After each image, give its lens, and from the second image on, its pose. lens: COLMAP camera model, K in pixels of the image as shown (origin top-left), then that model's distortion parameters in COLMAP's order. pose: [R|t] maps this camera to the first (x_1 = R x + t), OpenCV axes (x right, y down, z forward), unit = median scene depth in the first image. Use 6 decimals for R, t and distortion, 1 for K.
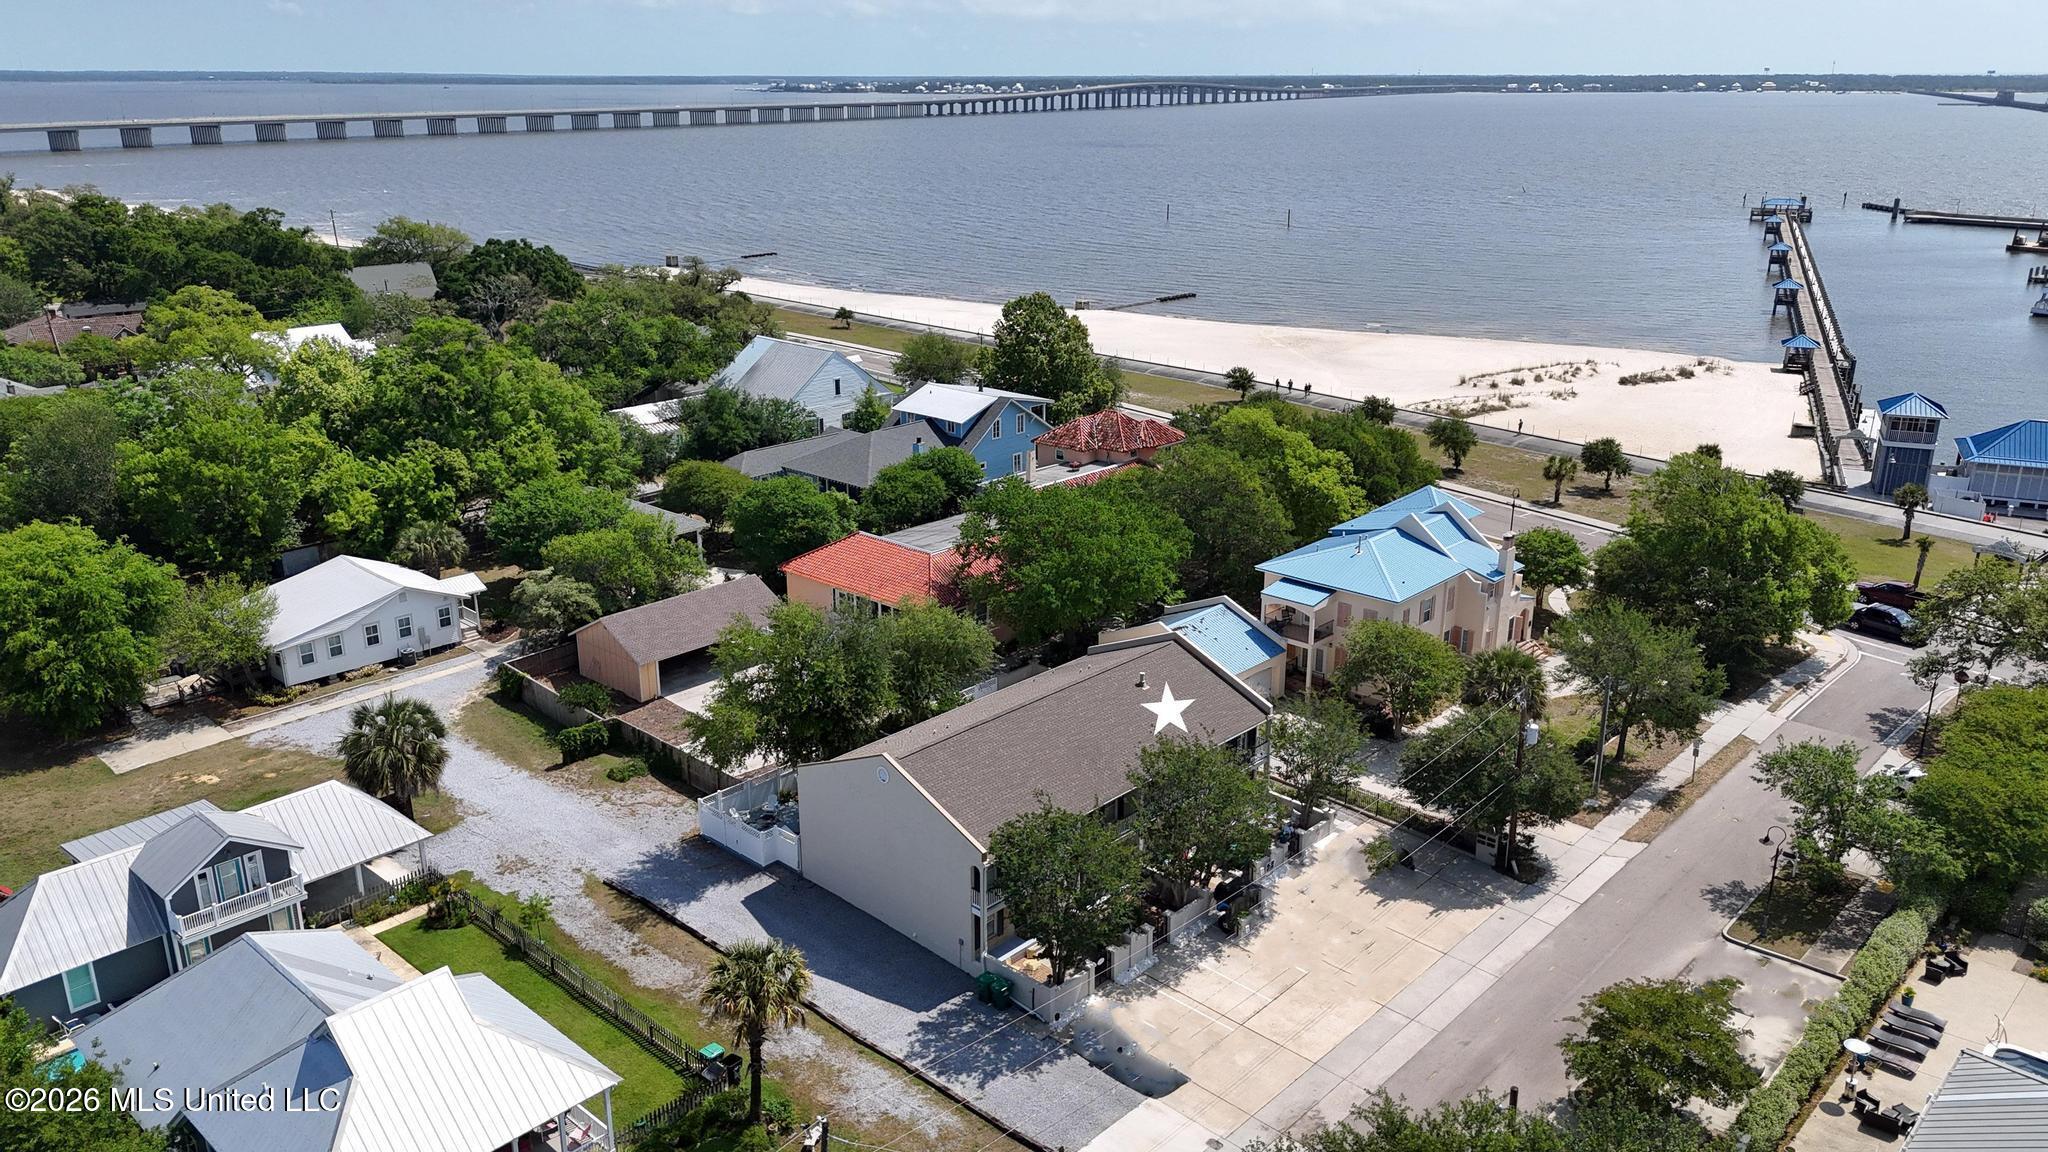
lens RADIAL K [[1503.4, 0, 1023.0], [0, 1503.4, 579.4], [0, 0, 1]] dist [0.043381, -0.035394]
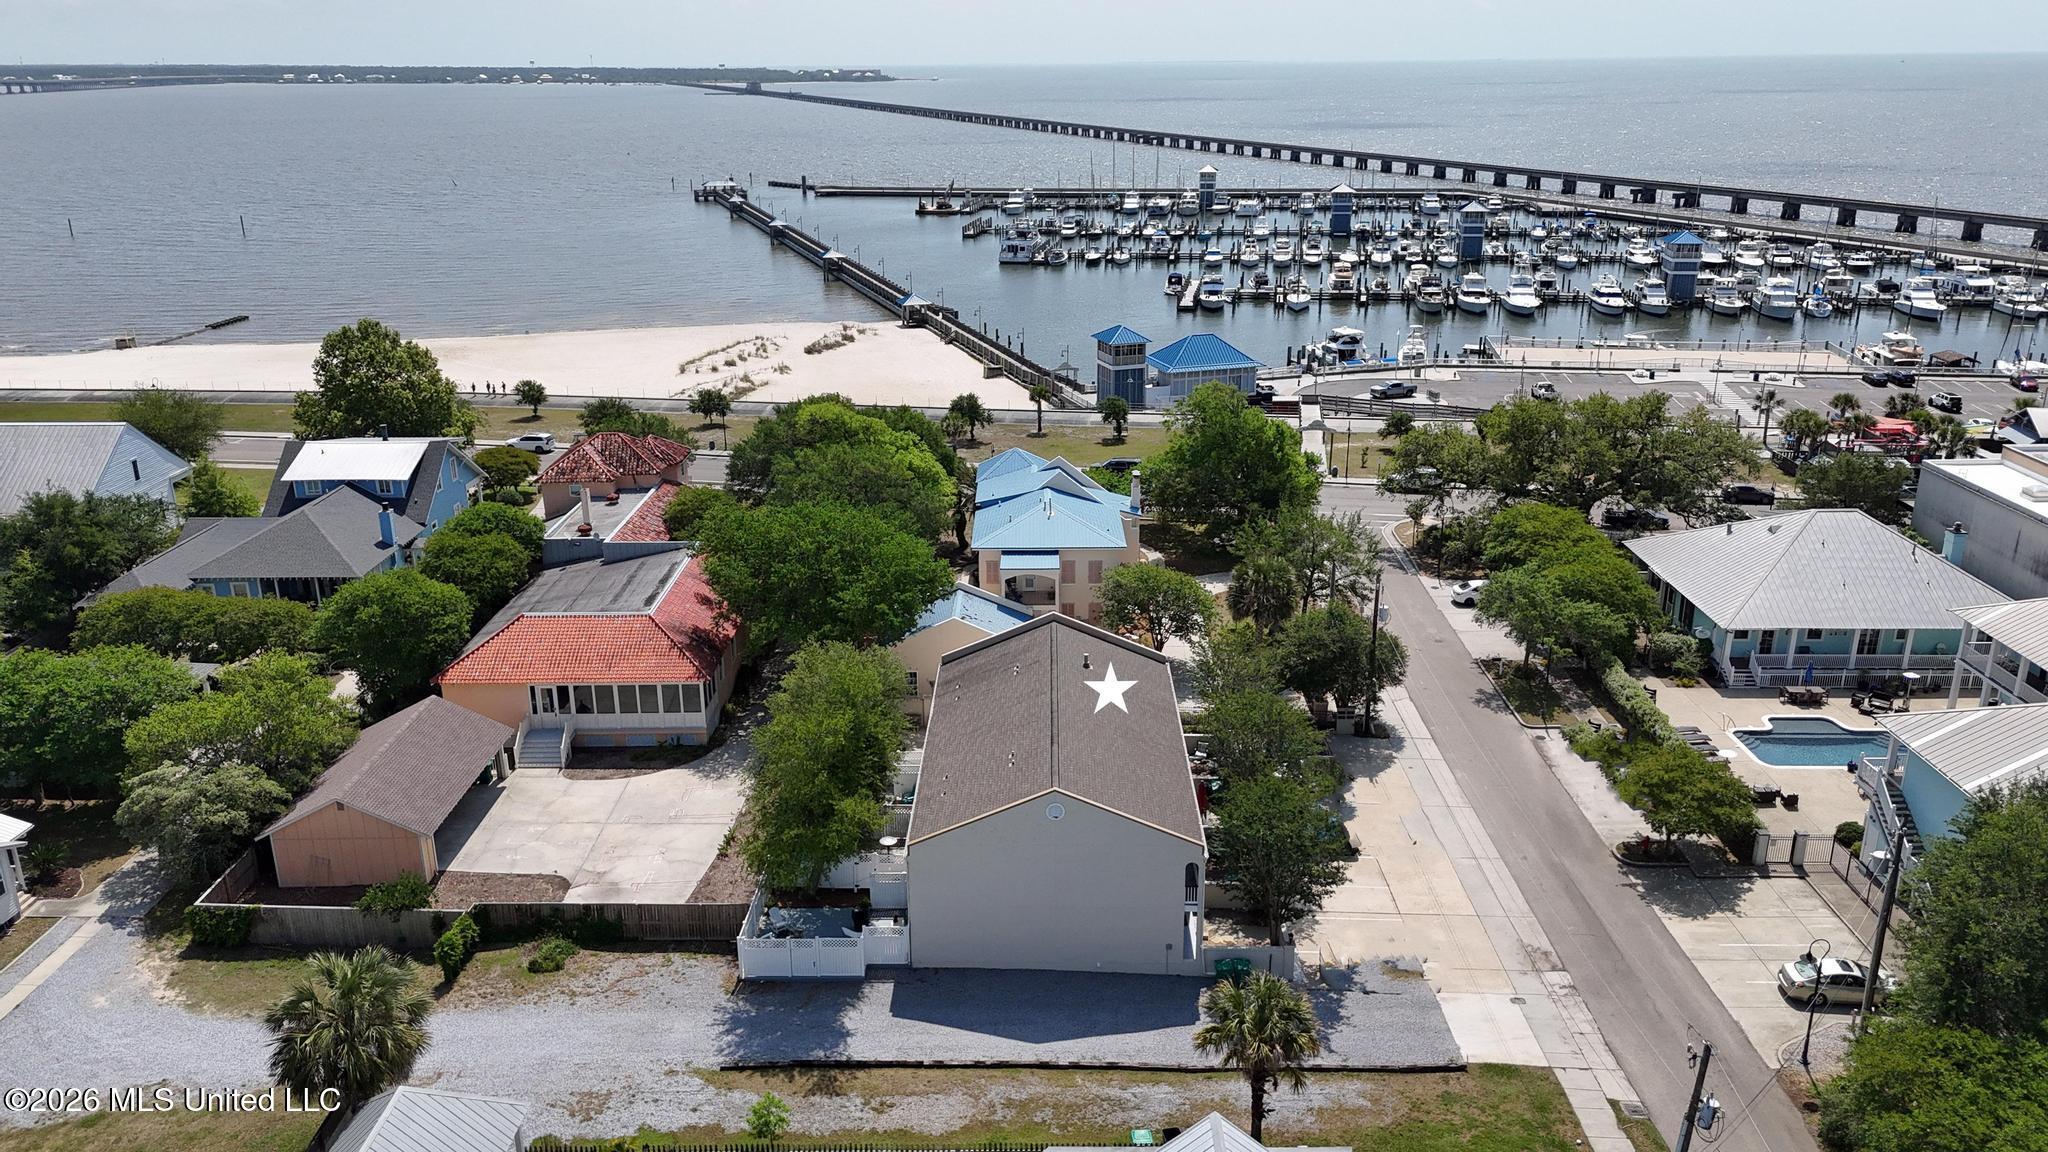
lens RADIAL K [[1503.4, 0, 1026.4], [0, 1503.4, 580.2], [0, 0, 1]] dist [0.043381, -0.035394]
pose [[0.733045, -0.221026, 0.643267, -0.256656], [0.217461, 0.972250, 0.086254, -0.035861], [-0.644482, 0.076657, 0.760768, 0.109169]]
